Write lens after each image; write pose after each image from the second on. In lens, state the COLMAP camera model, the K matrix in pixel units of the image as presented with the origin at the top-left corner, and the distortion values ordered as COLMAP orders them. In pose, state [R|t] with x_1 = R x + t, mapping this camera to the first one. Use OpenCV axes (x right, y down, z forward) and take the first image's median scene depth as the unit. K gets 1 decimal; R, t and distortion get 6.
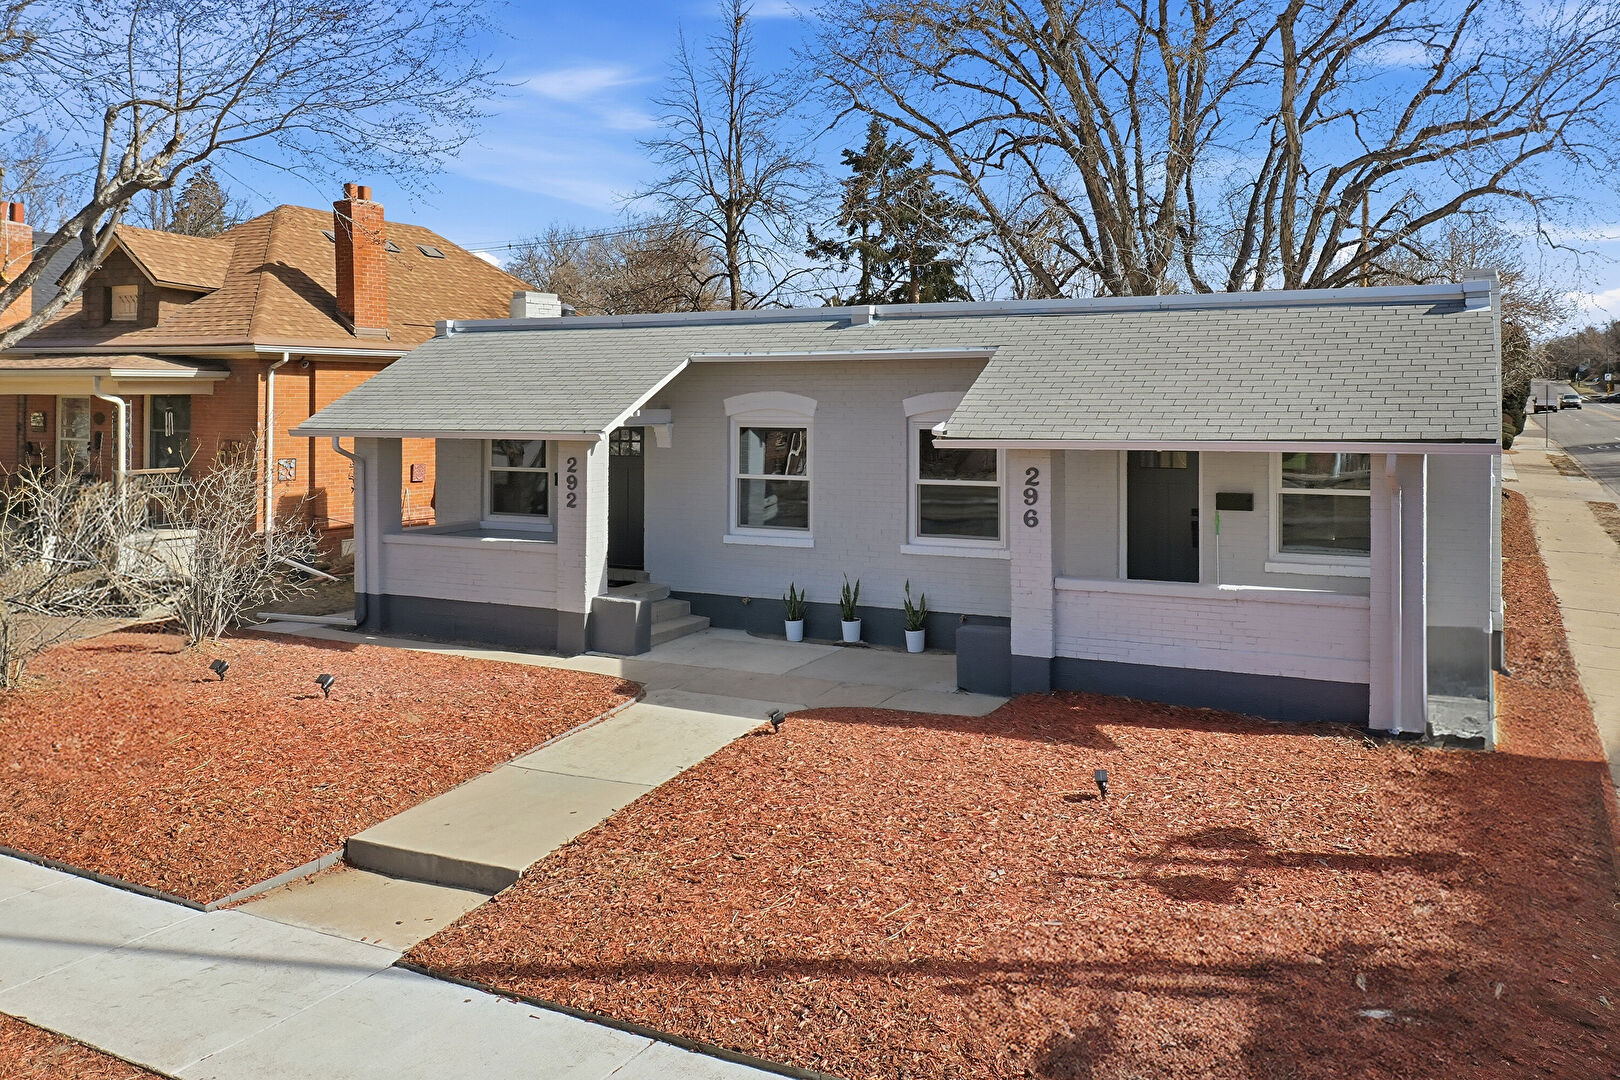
lens RADIAL K [[1306.2, 0, 802.5], [0, 1306.2, 399.6], [0, 0, 1]] dist [-0.016813, -0.008589]
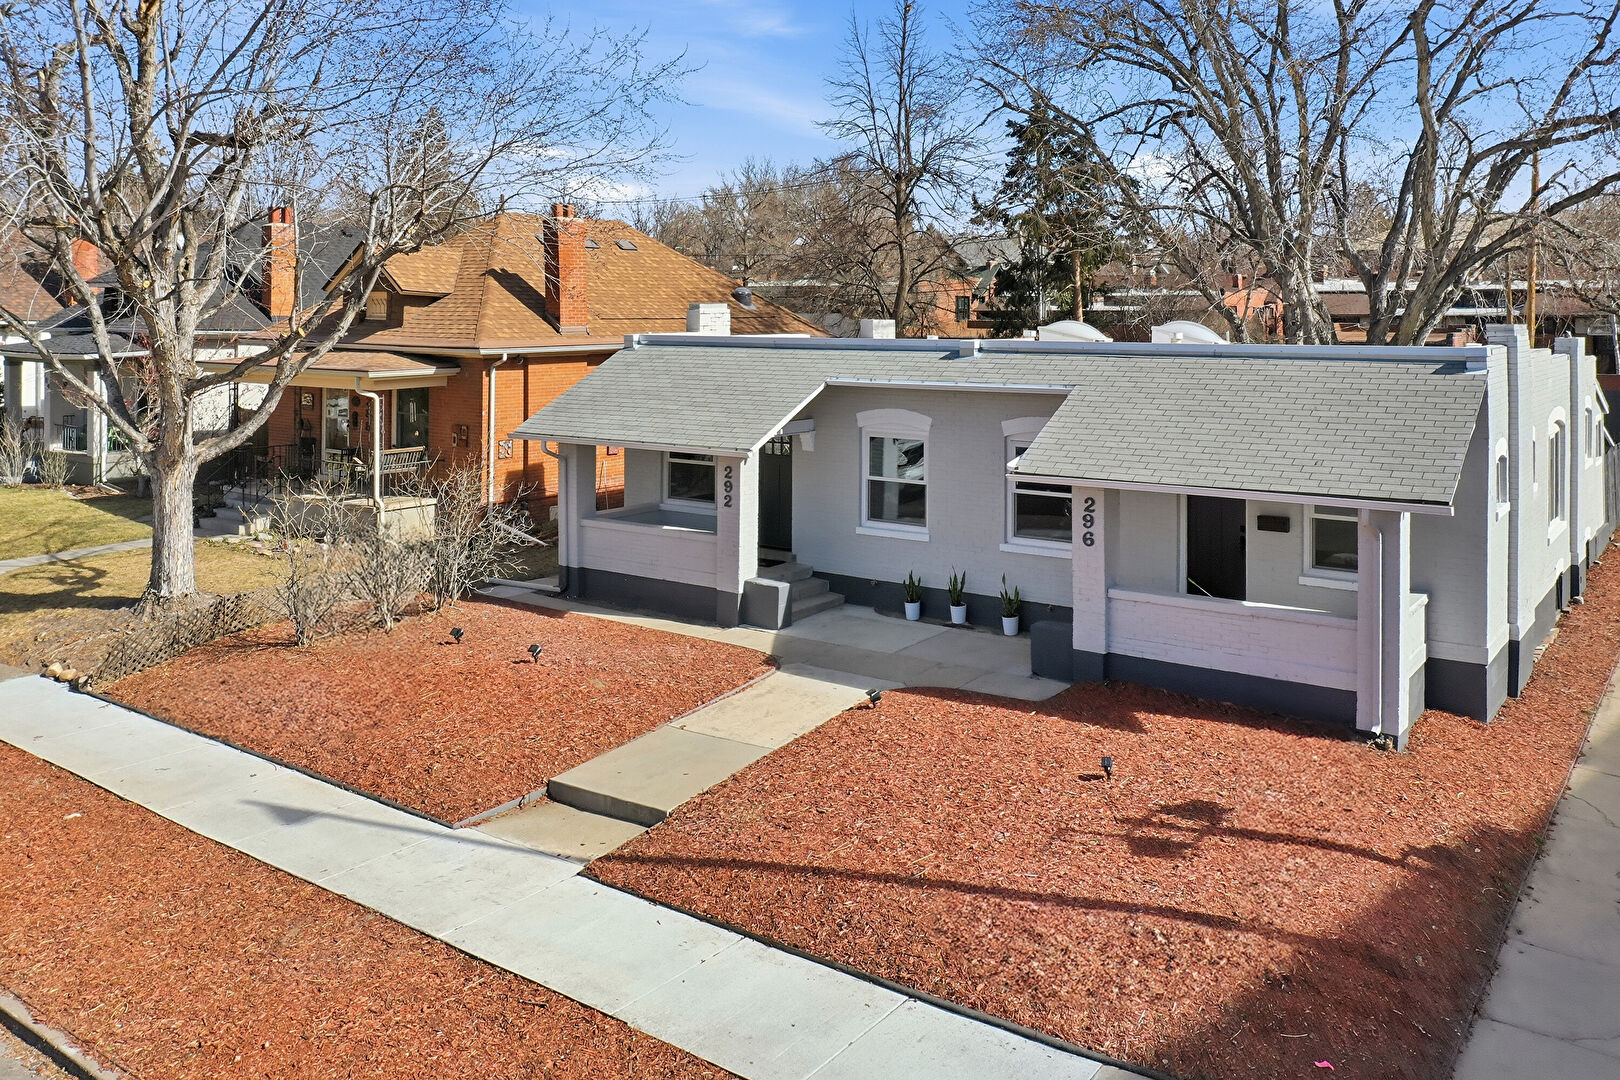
lens RADIAL K [[1317.0, 0, 808.3], [0, 1317.0, 316.0], [0, 0, 1]] dist [-0.014702, -0.004901]
pose [[0.988917, 0.001796, -0.148456, 0.078279], [-0.001367, 0.999995, 0.002992, -0.096816], [0.148460, -0.002756, 0.988915, -0.205768]]
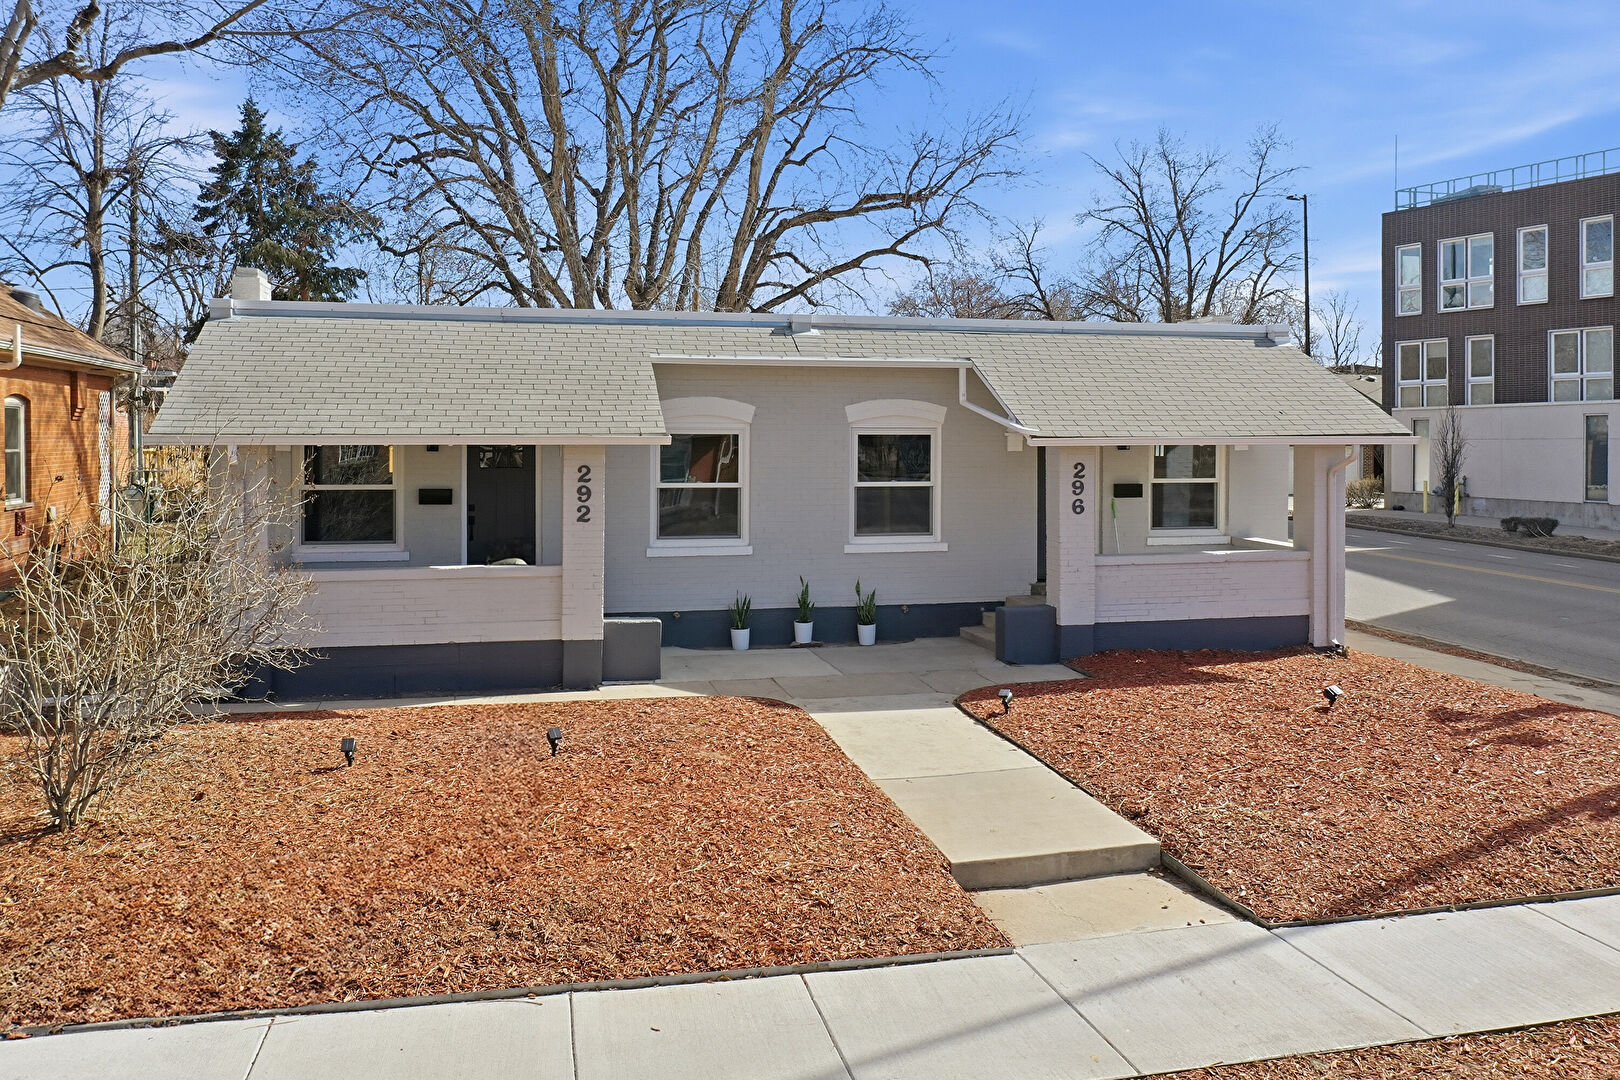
lens RADIAL K [[1296.8, 0, 813.2], [0, 1296.8, 433.6], [0, 0, 1]] dist [-0.018657, -0.006636]
pose [[0.751478, 0.003614, 0.659748, -0.612100], [-0.004312, 0.999991, -0.000566, 0.022021], [-0.659744, -0.002419, 0.751487, 0.229331]]
